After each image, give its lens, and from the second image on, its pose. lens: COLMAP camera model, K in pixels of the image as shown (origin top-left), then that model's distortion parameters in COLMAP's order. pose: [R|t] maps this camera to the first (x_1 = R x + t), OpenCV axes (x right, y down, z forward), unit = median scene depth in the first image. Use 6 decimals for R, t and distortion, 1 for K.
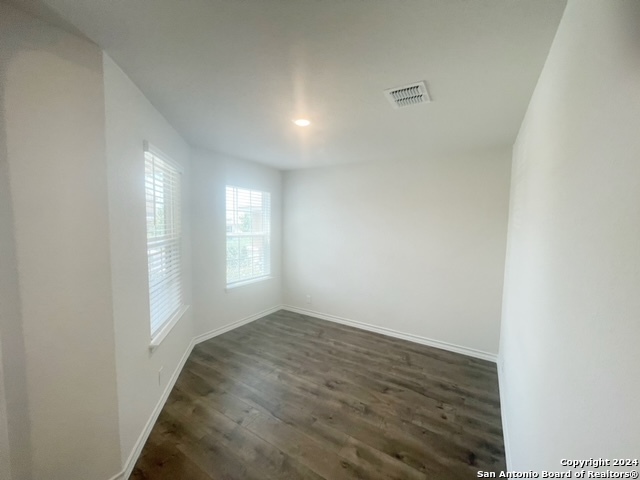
lens RADIAL K [[259.0, 0, 319.4], [0, 259.0, 243.1], [0, 0, 1]] dist [-0.002025, -0.000250]
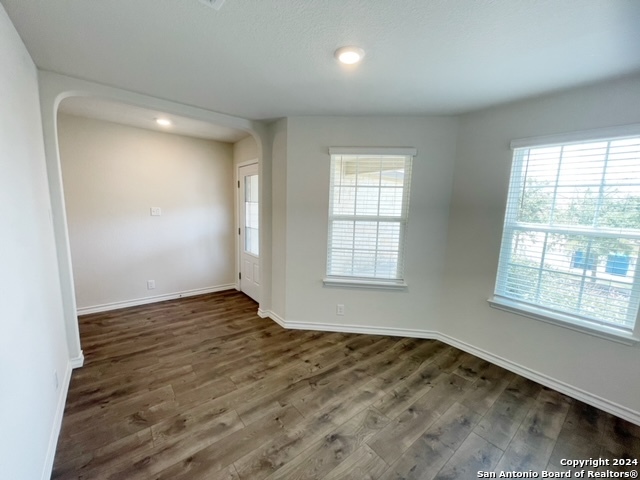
lens RADIAL K [[259.0, 0, 319.4], [0, 259.0, 243.1], [0, 0, 1]] dist [-0.002025, -0.000250]
pose [[-0.323511, 0.103330, -0.940566, 0.652123], [-0.111140, 0.982989, 0.146218, -0.042841], [0.939675, 0.151837, -0.306524, 1.129890]]
